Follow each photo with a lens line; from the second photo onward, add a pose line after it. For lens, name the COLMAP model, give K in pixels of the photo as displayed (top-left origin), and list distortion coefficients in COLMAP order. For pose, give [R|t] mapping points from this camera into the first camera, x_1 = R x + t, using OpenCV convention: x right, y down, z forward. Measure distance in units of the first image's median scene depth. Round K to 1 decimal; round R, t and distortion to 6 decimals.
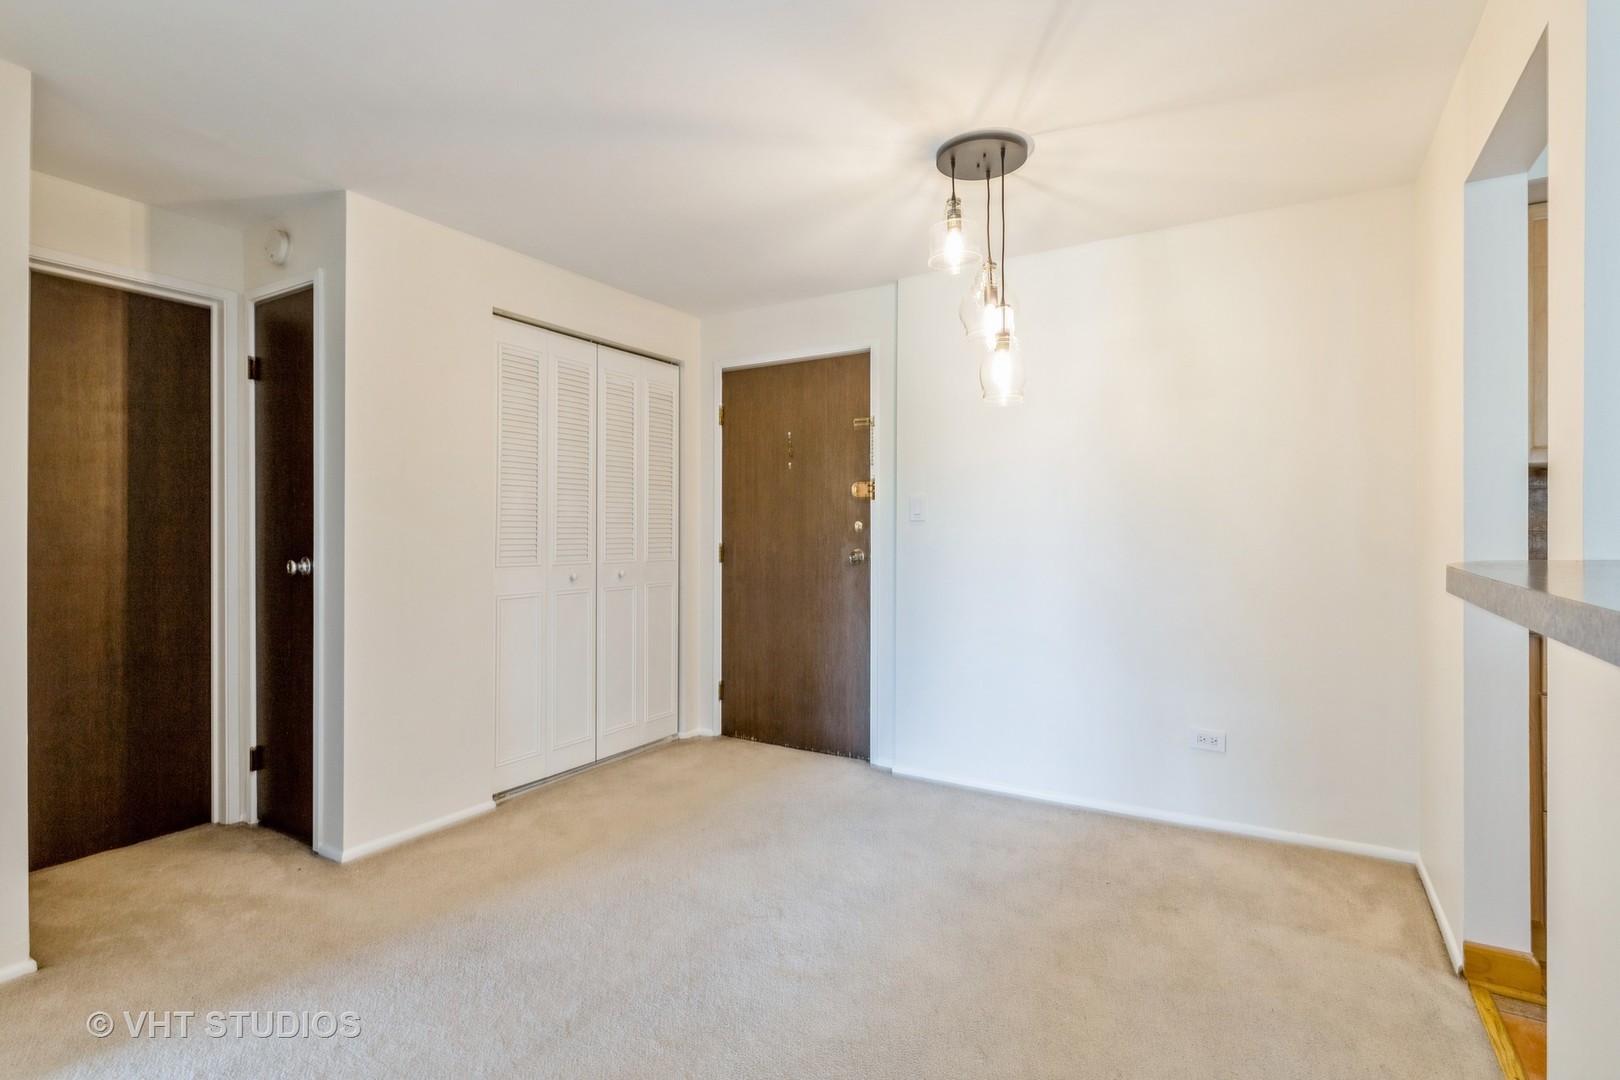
lens RADIAL K [[778.4, 0, 806.2], [0, 778.4, 530.6], [0, 0, 1]] dist [0.002161, -0.000269]
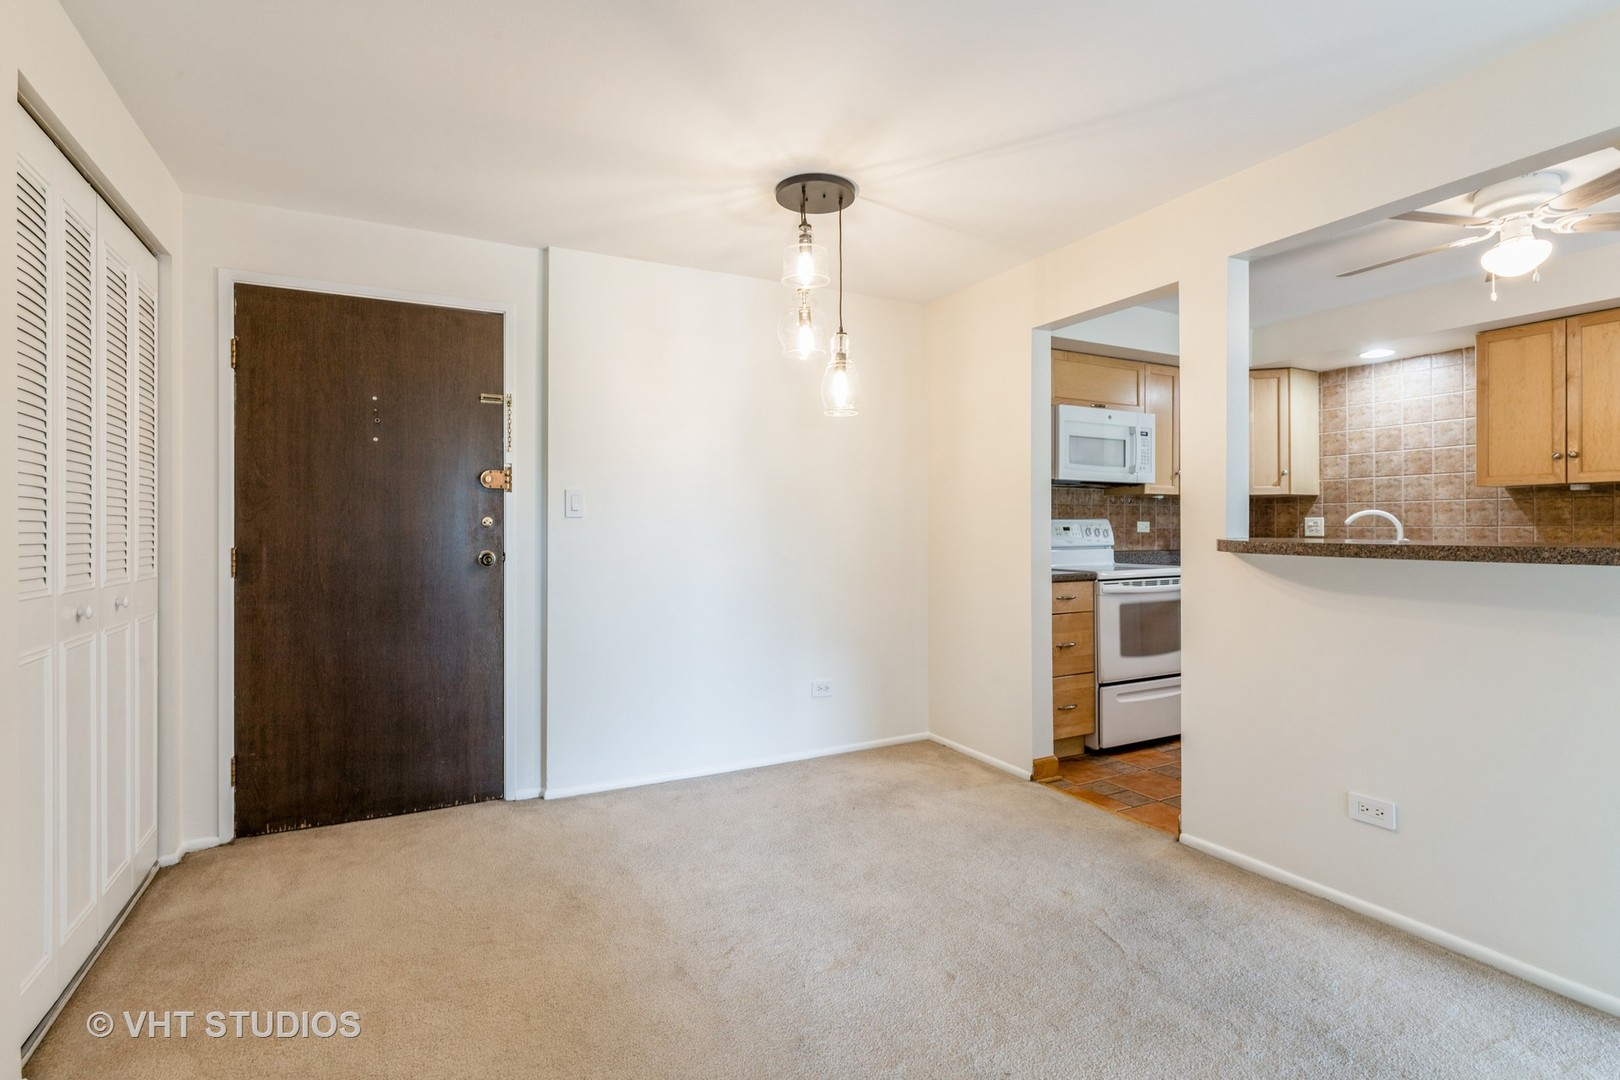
lens RADIAL K [[778.4, 0, 812.0], [0, 778.4, 530.2], [0, 0, 1]] dist [0.002161, -0.000269]
pose [[0.517111, -0.002008, 0.855916, -0.473157], [0.004714, 0.999989, -0.000502, 0.005252], [-0.855905, 0.004294, 0.517115, 0.270249]]
